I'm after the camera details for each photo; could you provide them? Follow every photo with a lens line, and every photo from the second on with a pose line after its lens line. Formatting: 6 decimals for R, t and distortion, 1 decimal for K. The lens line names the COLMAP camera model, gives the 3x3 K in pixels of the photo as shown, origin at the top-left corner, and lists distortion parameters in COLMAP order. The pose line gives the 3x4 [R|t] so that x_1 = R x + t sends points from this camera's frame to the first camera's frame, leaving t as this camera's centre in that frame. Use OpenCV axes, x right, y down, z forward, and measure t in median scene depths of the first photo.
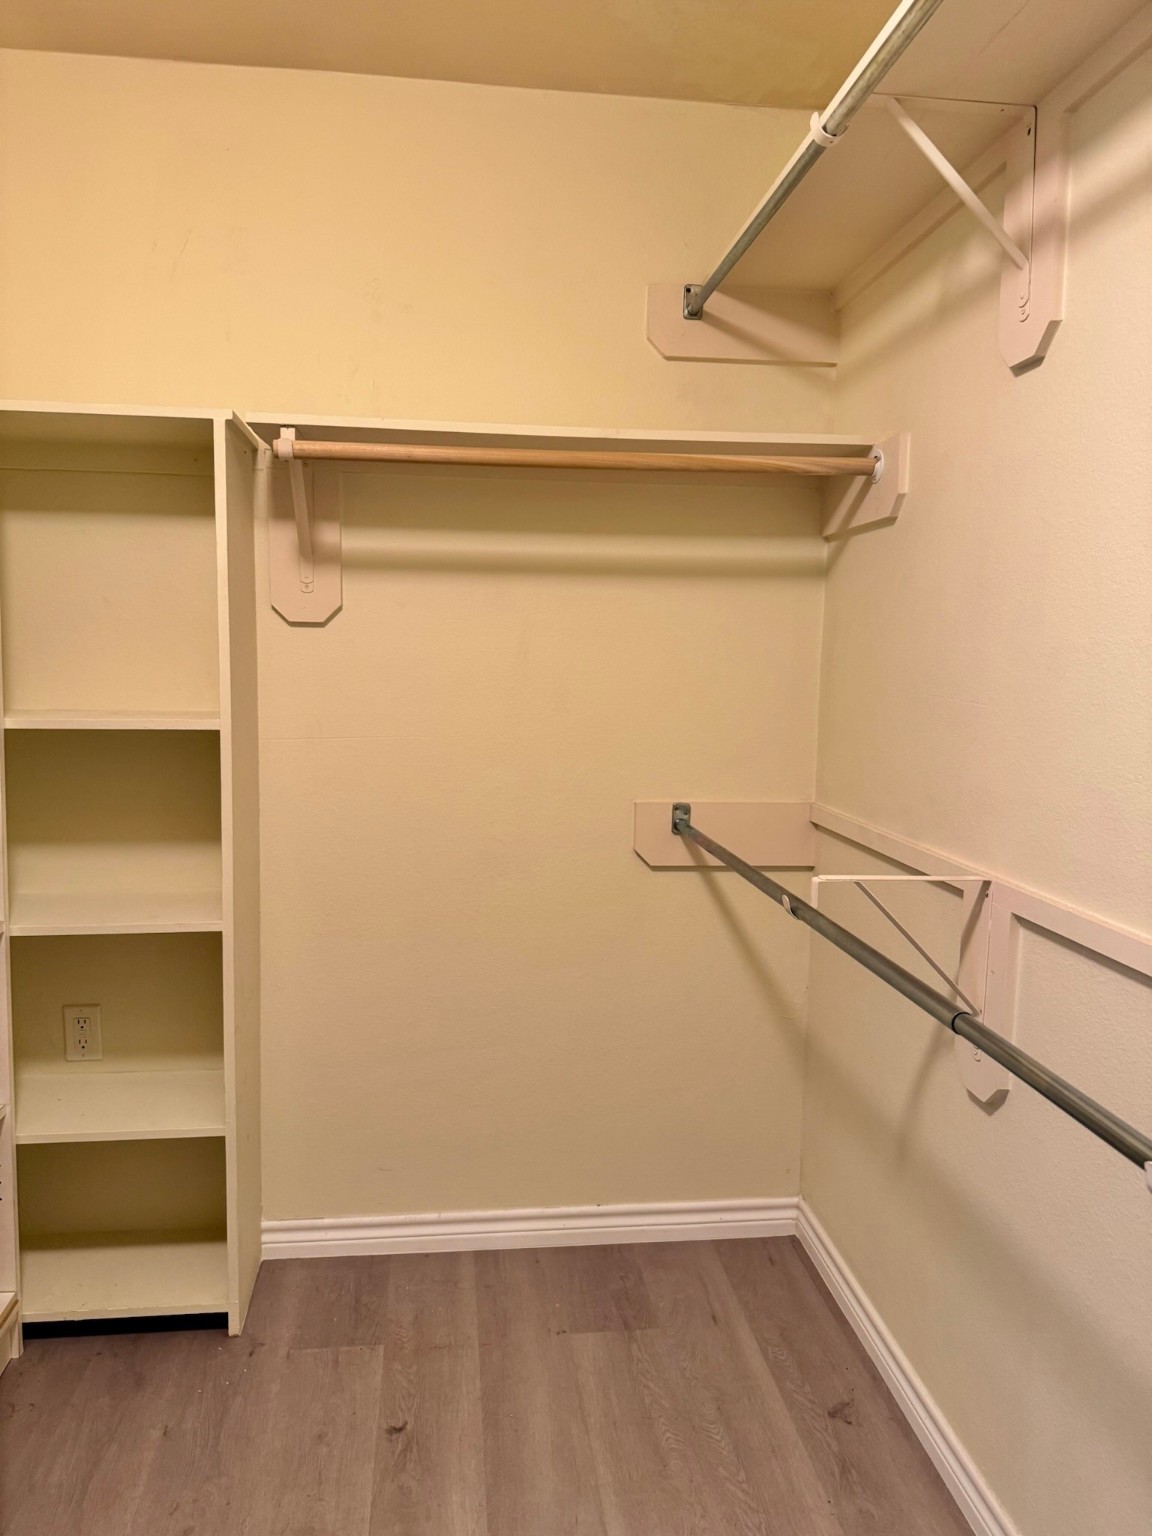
lens RADIAL K [[1097.6, 0, 576.0], [0, 1097.6, 768.0], [0, 0, 1]] dist [0.034374, -0.043840]
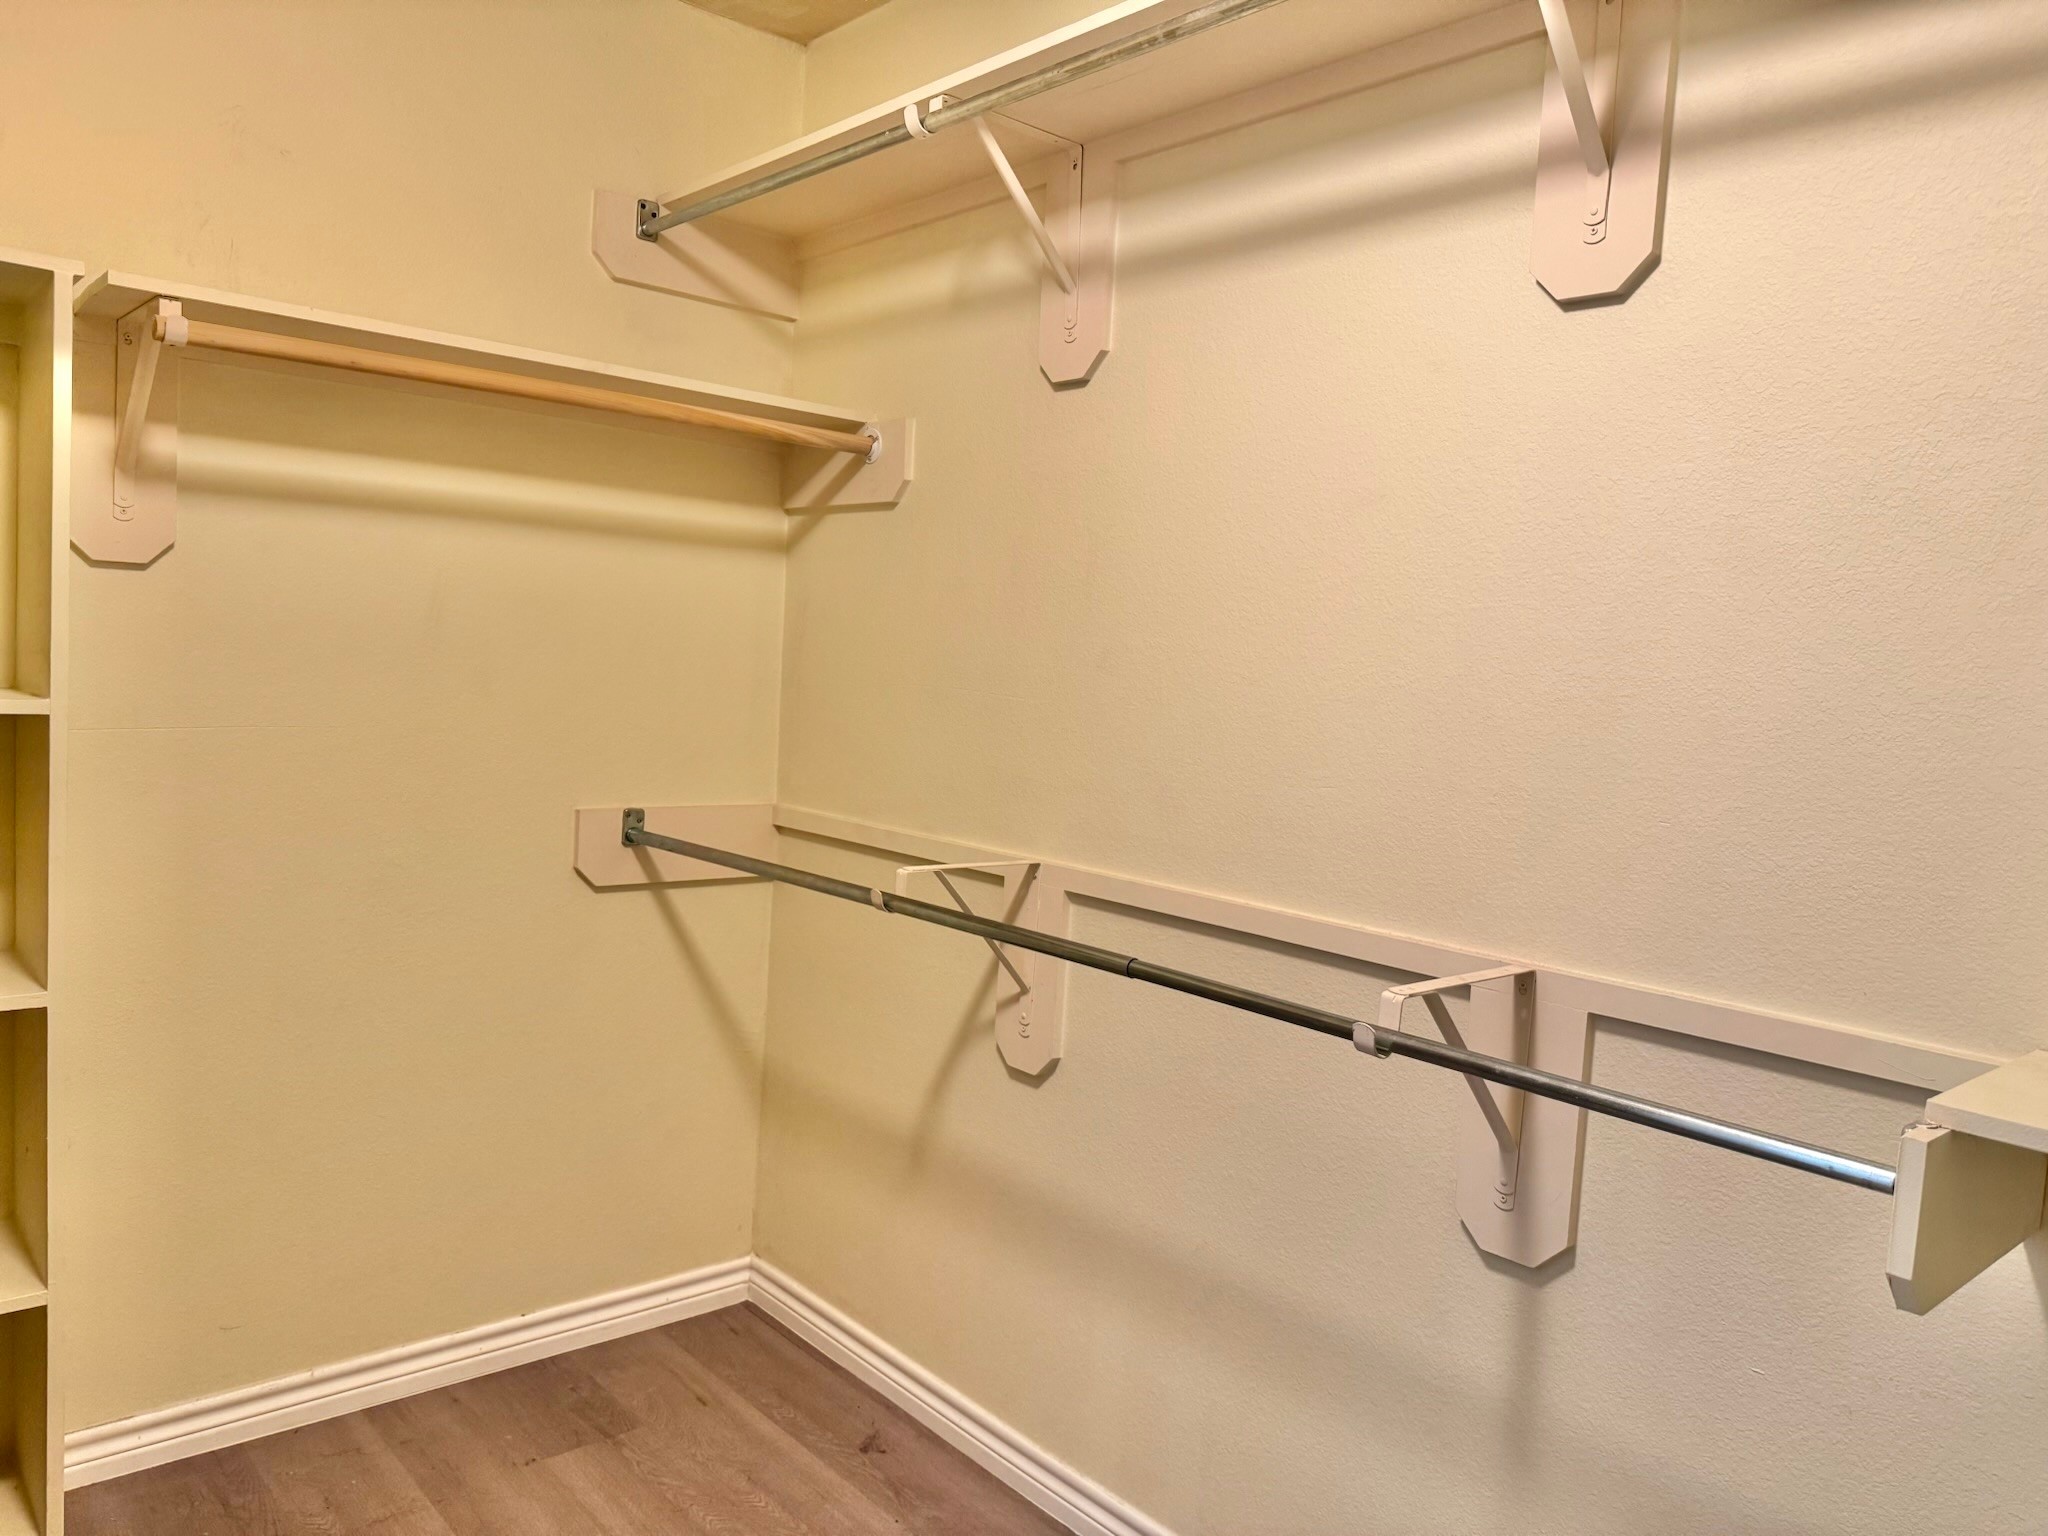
lens RADIAL K [[1452.9, 0, 1024.7], [0, 1452.9, 772.4], [0, 0, 1]] dist [0.115313, -0.120442]
pose [[0.830183, -0.013798, 0.557320, -0.309480], [0.017946, 0.999837, -0.001979, 0.013042], [-0.557202, 0.011644, 0.830295, -0.113903]]
